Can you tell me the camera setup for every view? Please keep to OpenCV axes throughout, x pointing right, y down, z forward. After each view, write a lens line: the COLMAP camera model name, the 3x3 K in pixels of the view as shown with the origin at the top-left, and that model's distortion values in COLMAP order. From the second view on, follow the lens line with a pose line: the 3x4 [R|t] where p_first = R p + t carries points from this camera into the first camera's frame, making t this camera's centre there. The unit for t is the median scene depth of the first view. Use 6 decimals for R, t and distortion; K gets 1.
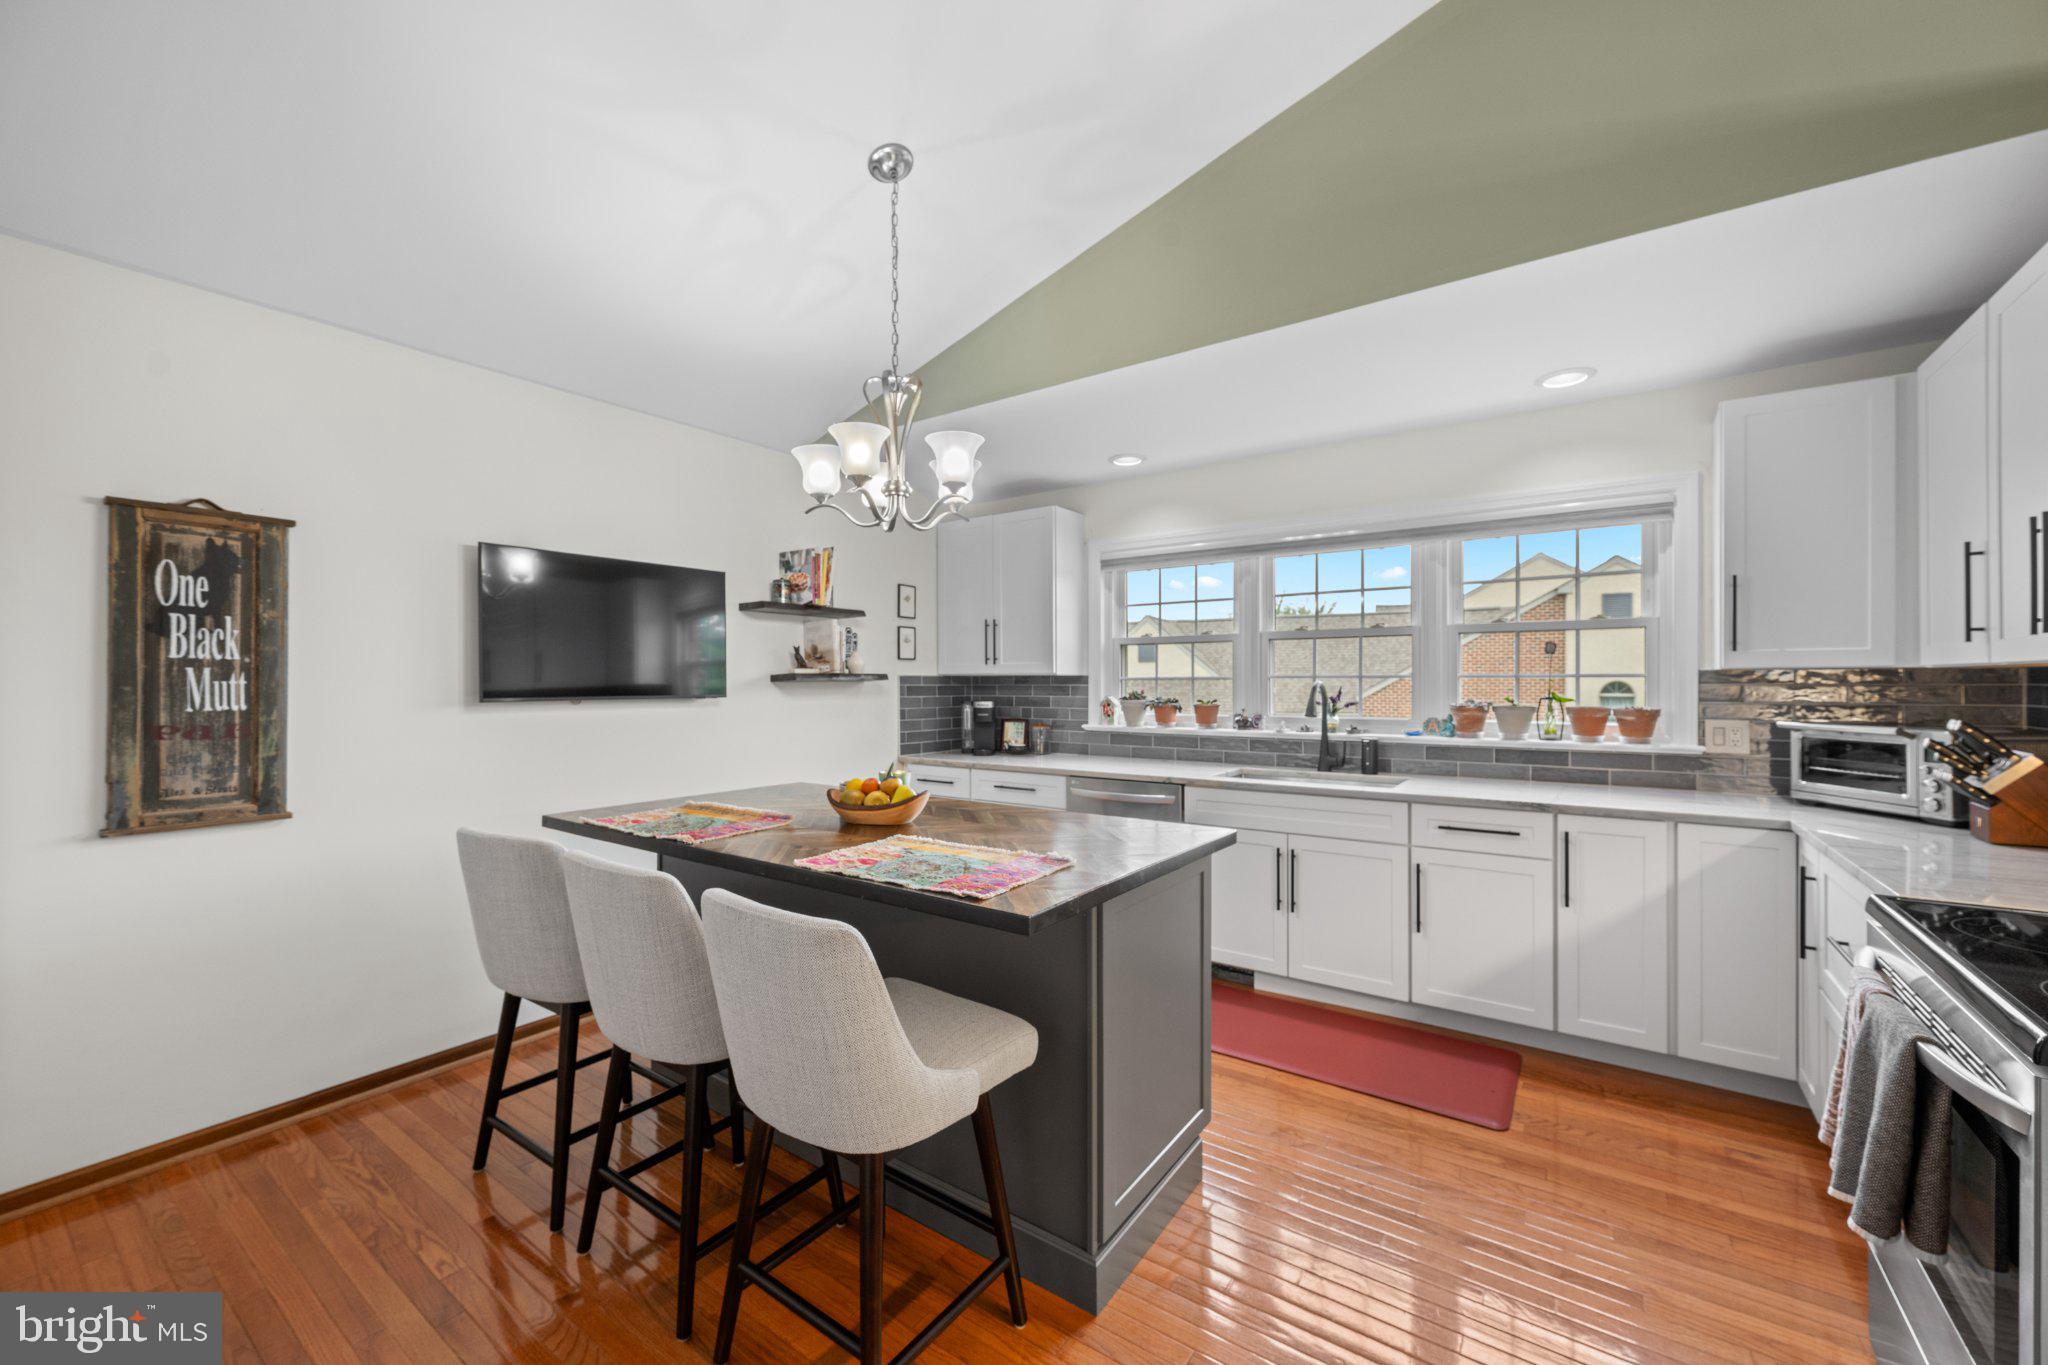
lens RADIAL K [[816.1, 0, 1012.8], [0, 816.1, 676.3], [0, 0, 1]] dist [-0.003051, 0.000526]
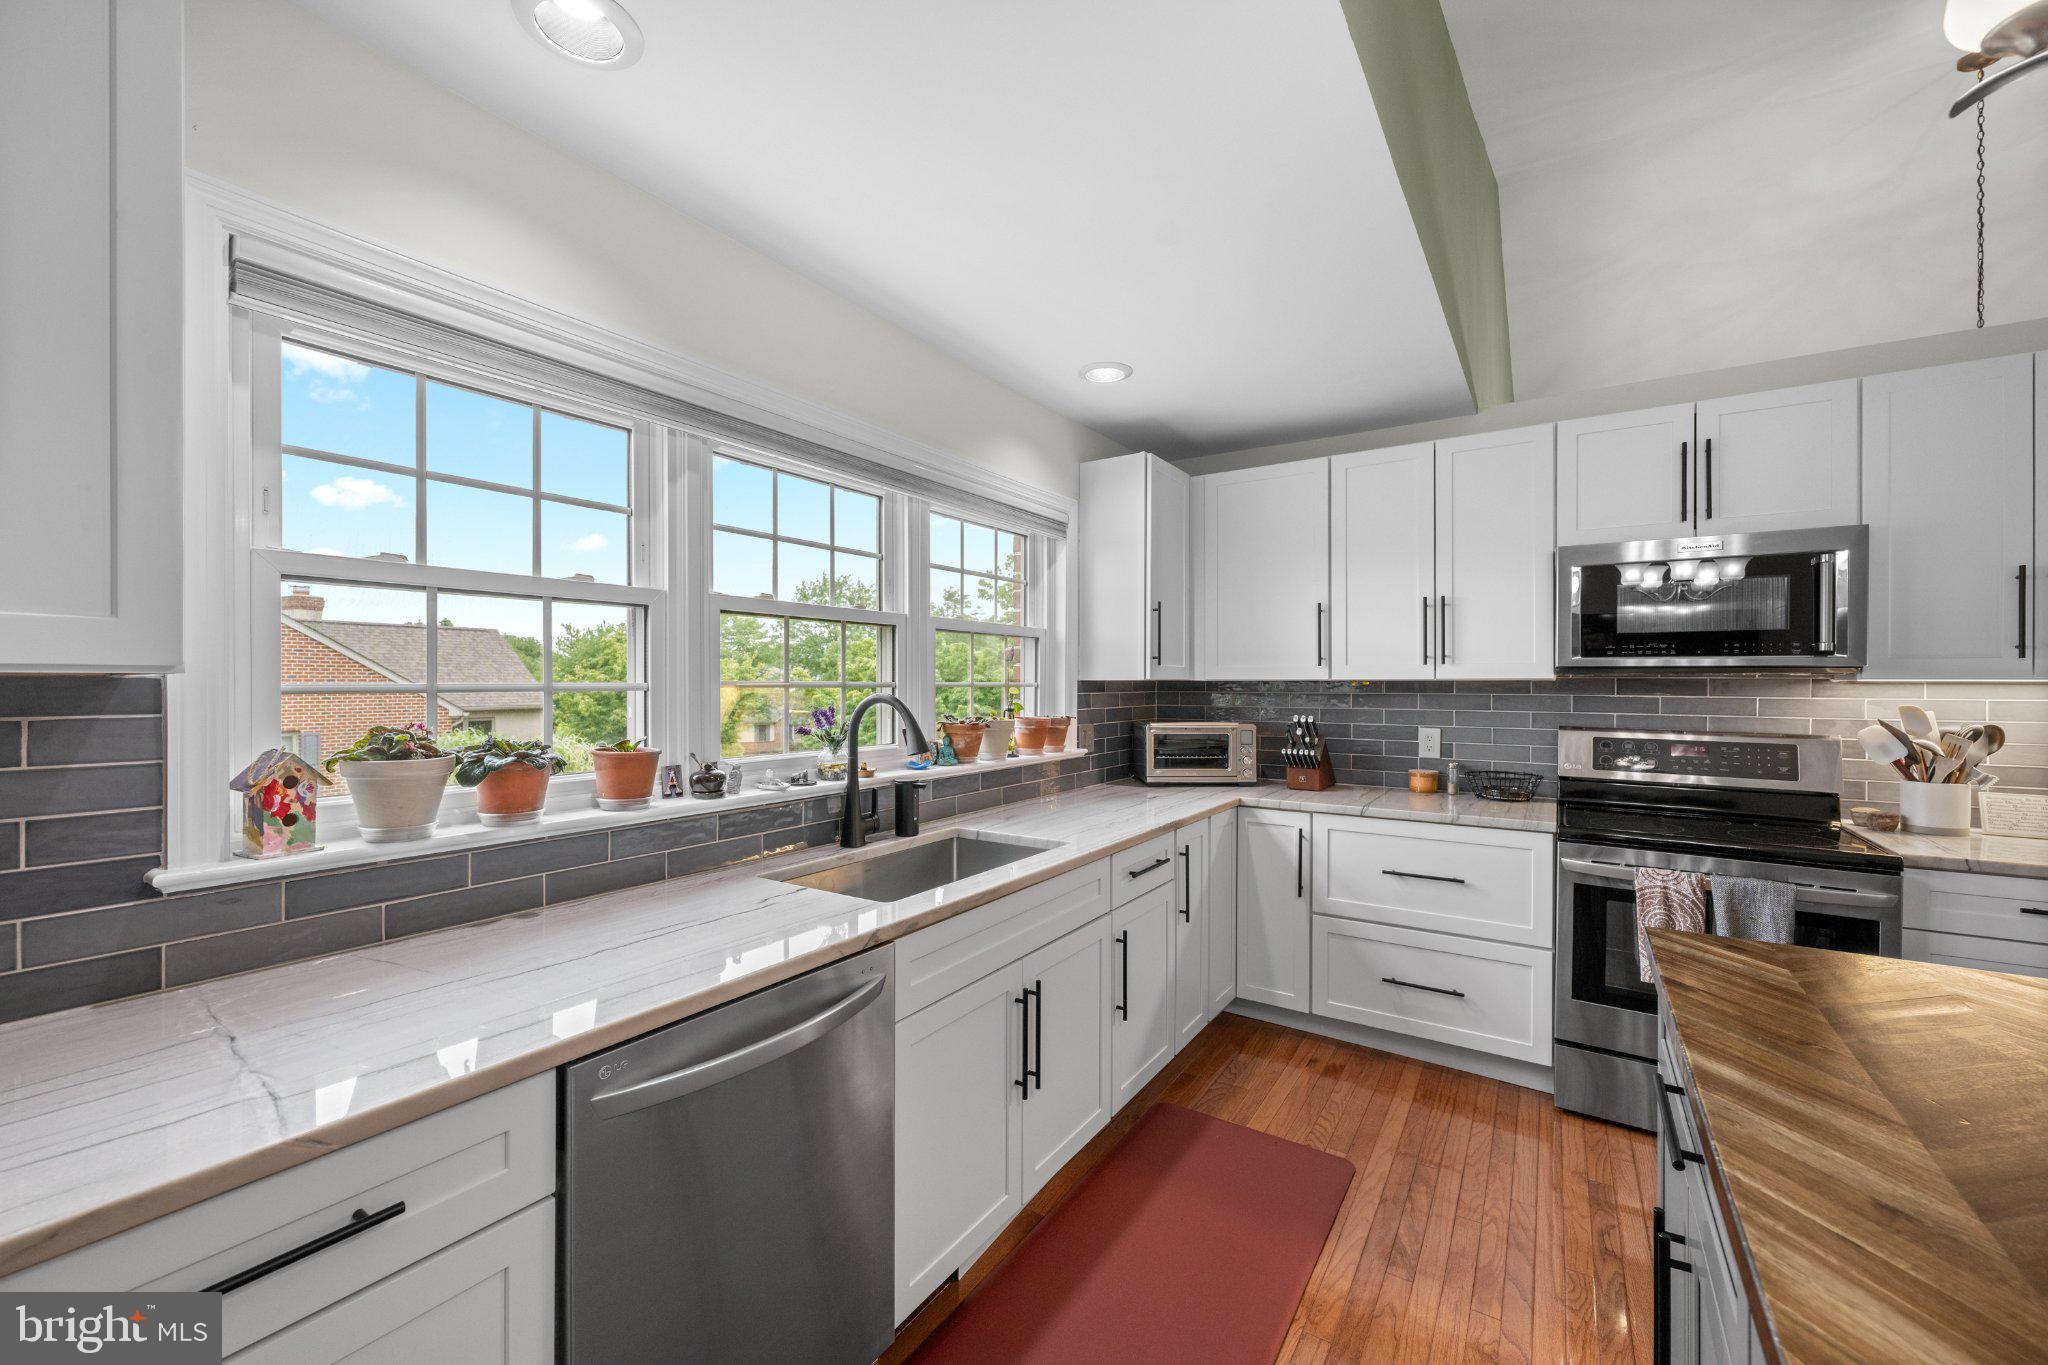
lens RADIAL K [[816.1, 0, 1016.8], [0, 816.1, 692.0], [0, 0, 1]] dist [-0.003051, 0.000526]
pose [[-0.038434, -0.002503, 0.999258, -0.290049], [0.000806, 0.999996, 0.002536, 0.005260], [-0.999261, 0.000903, -0.038432, 1.258866]]
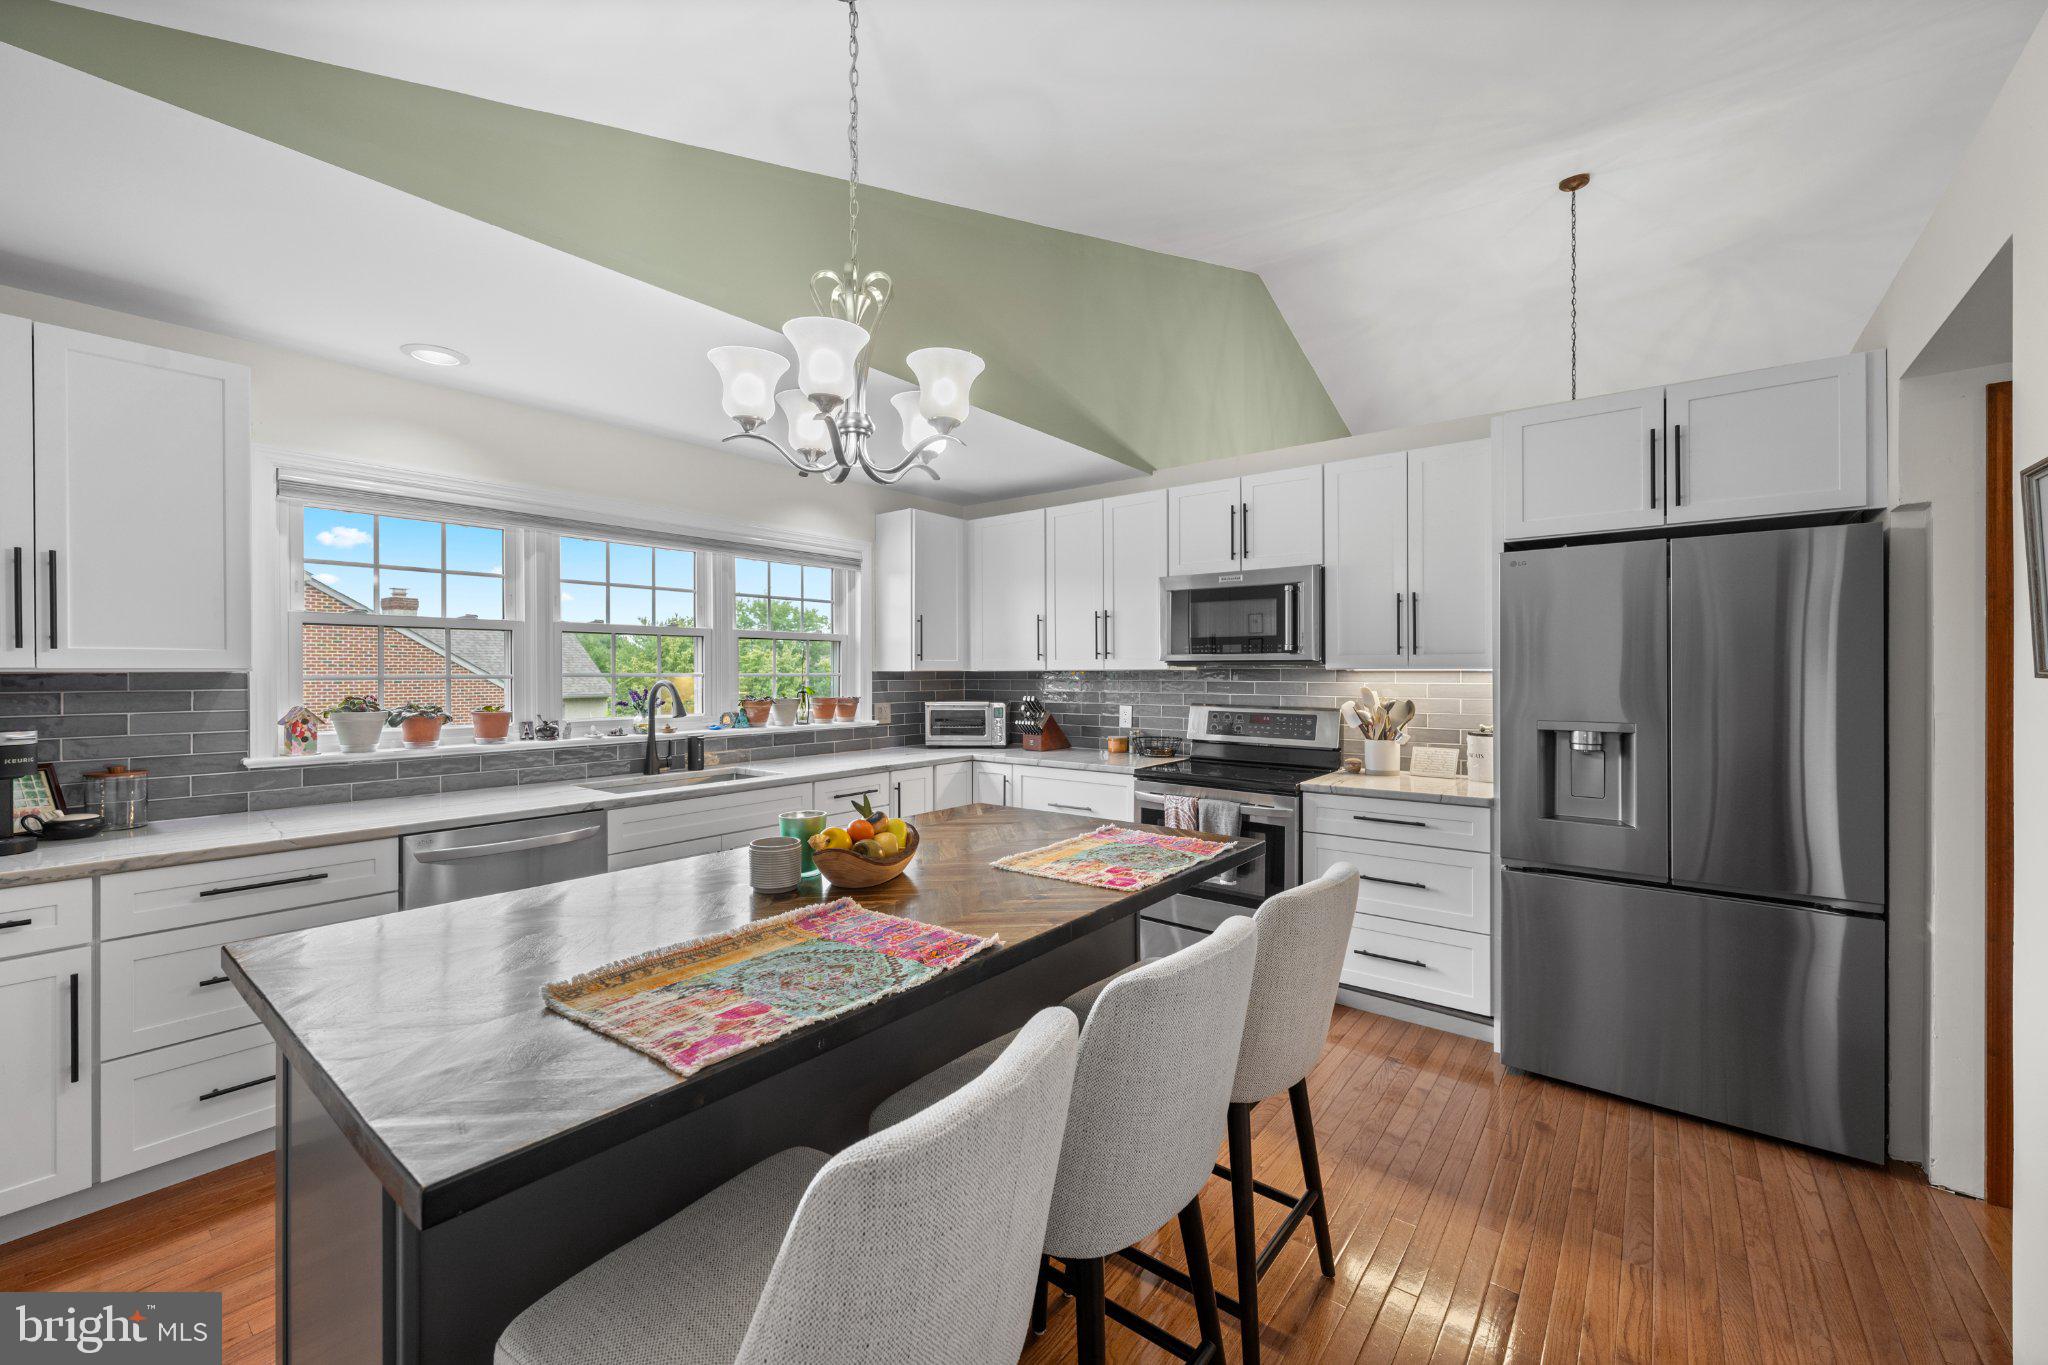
lens RADIAL K [[816.1, 0, 1018.9], [0, 816.1, 683.5], [0, 0, 1]] dist [-0.003051, 0.000526]
pose [[0.041754, -0.005396, 0.999113, -0.773368], [0.003061, 0.999981, 0.005272, 0.008422], [-0.999123, 0.002838, 0.041770, 0.735439]]
